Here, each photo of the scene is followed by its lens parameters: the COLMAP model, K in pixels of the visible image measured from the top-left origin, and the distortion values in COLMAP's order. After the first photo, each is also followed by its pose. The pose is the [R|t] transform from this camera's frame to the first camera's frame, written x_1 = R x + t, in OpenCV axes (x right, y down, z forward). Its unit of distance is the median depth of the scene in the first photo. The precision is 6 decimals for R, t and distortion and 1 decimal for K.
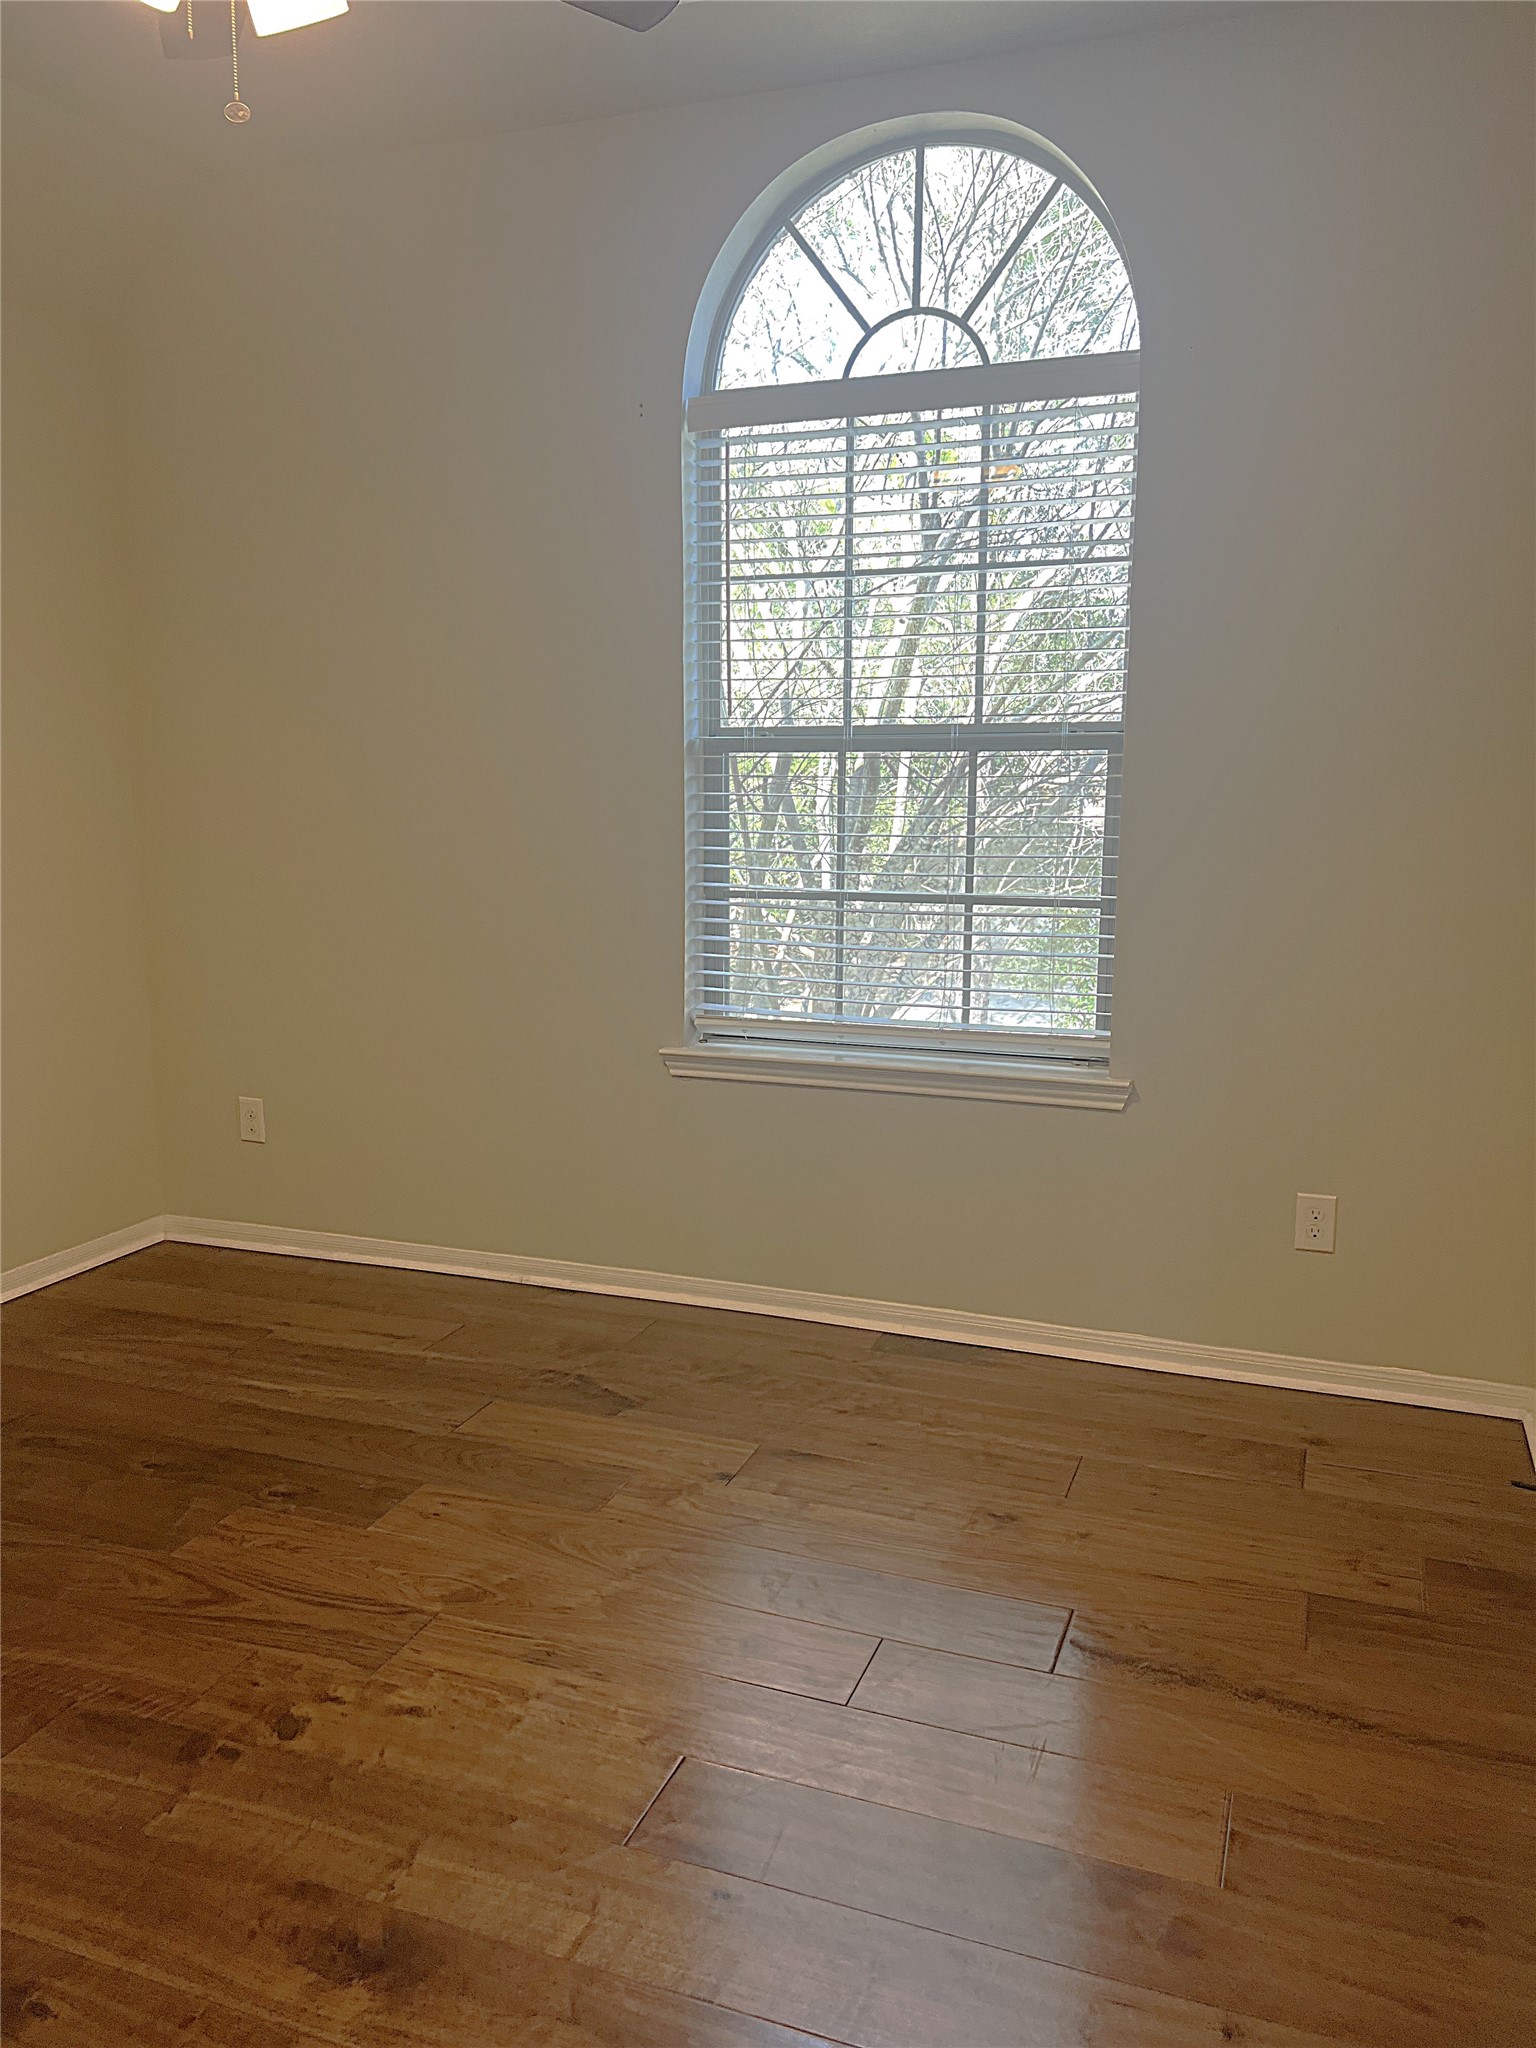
lens RADIAL K [[1538.4, 0, 776.5], [0, 1538.4, 1030.2], [0, 0, 1]] dist [0.005846, -0.001947]
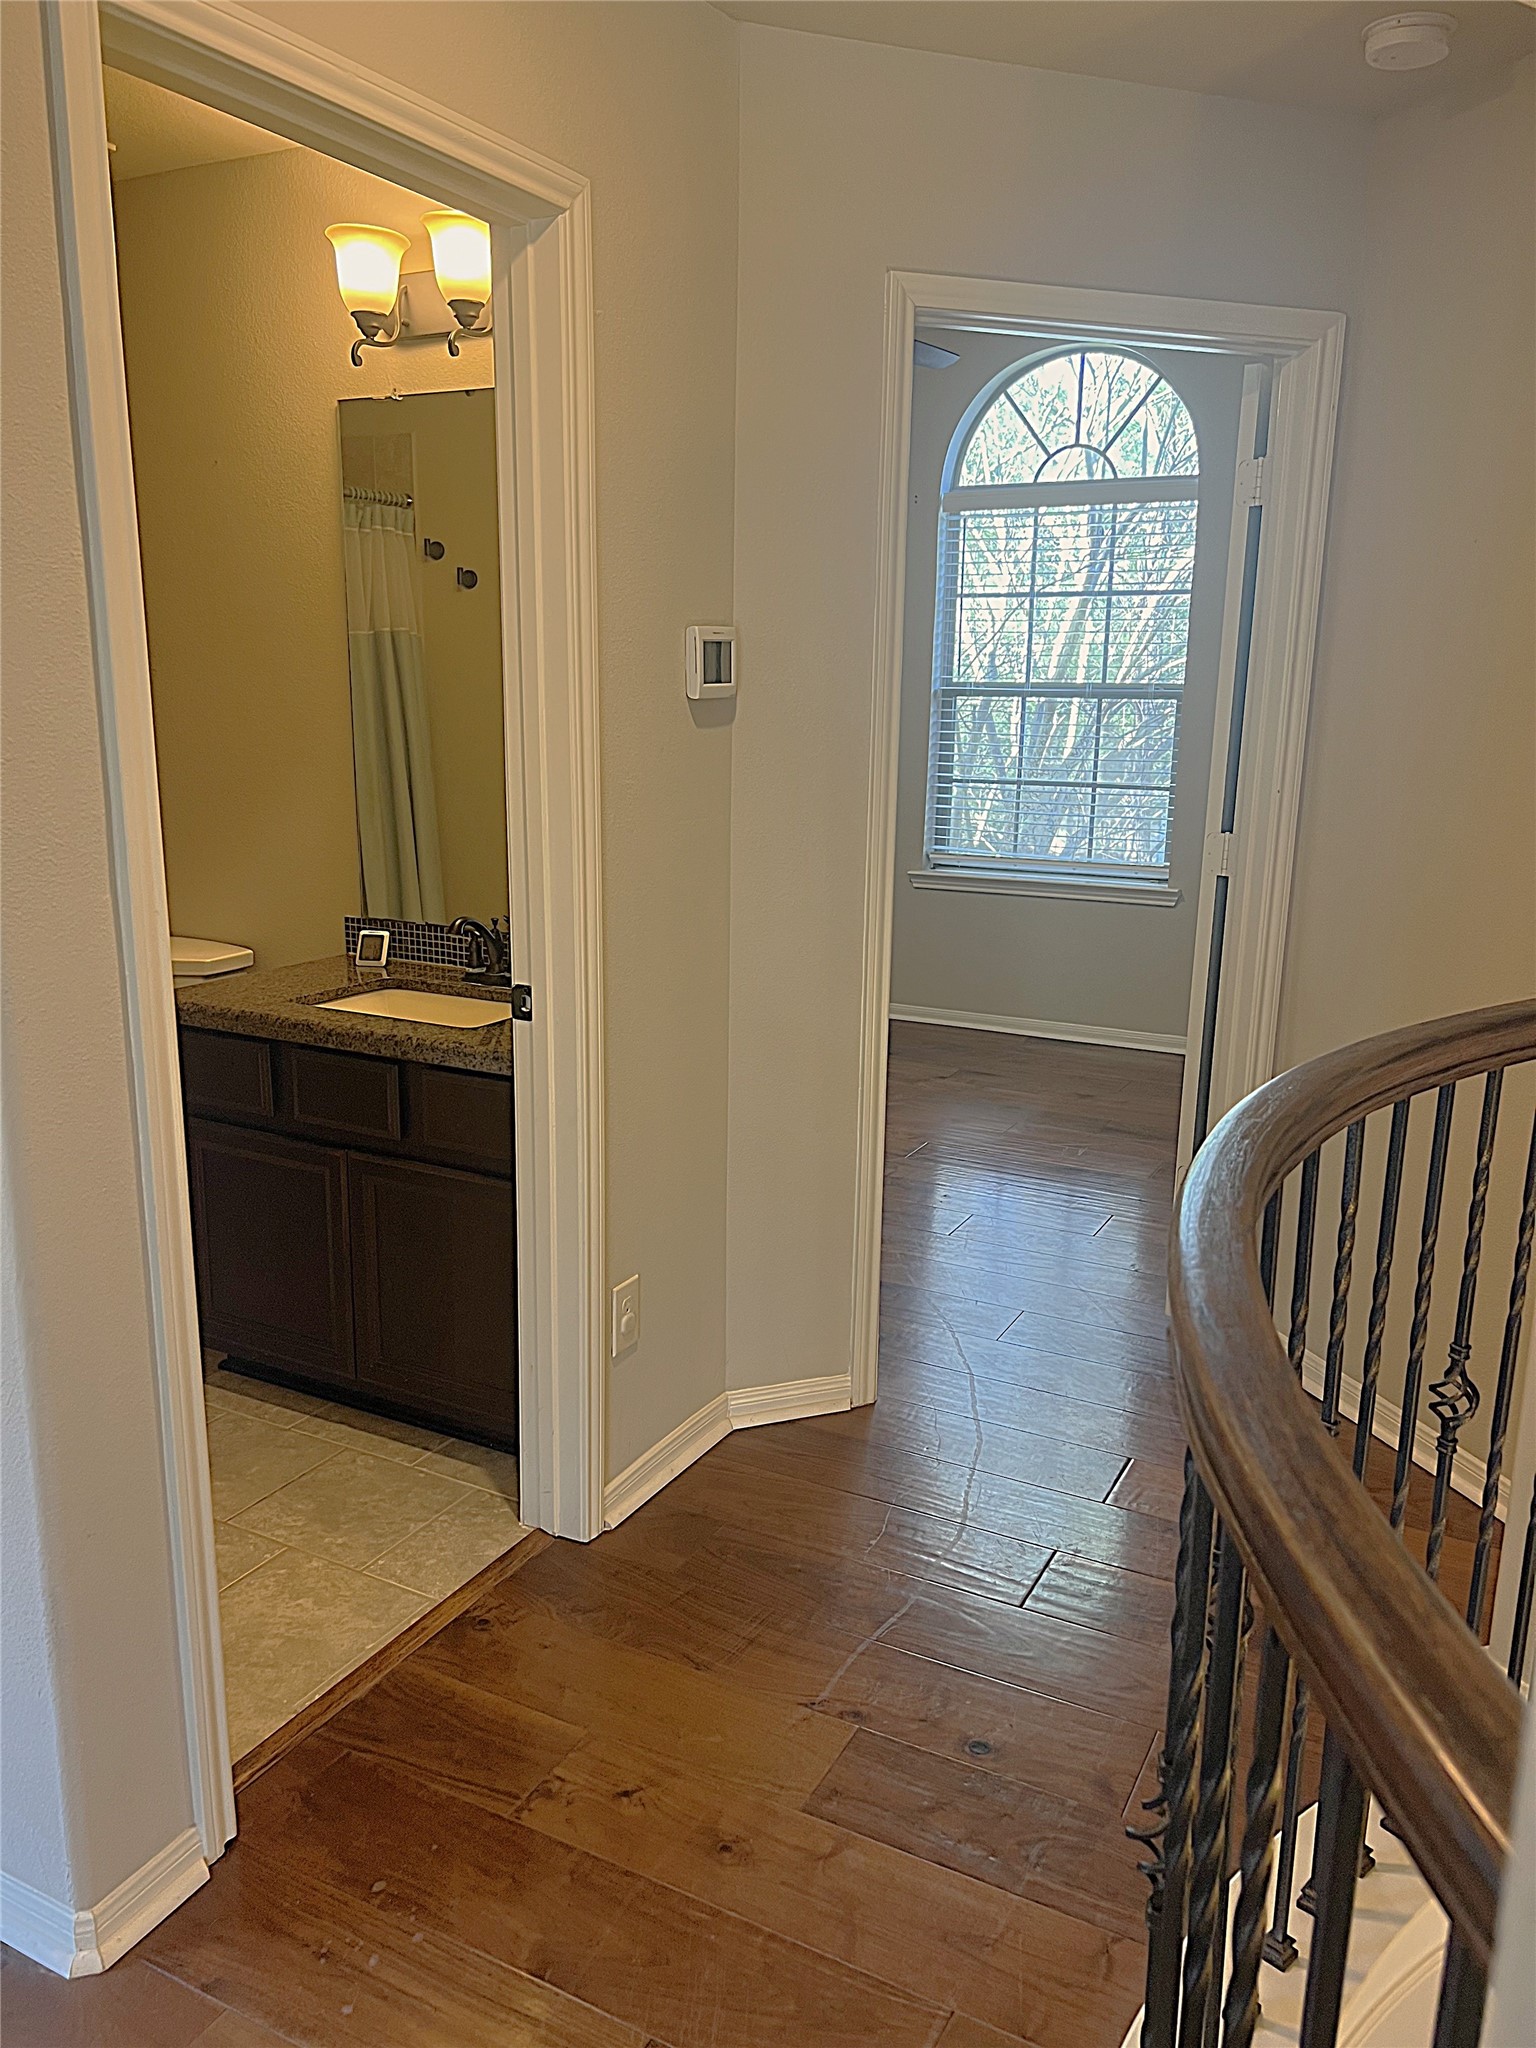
lens RADIAL K [[1538.4, 0, 749.9], [0, 1538.4, 1022.4], [0, 0, 1]] dist [0.005846, -0.001947]
pose [[0.989872, 0.043007, -0.135289, -0.012225], [-0.036290, 0.998002, 0.051730, 0.105098], [0.137243, -0.046296, 0.989455, -0.772596]]
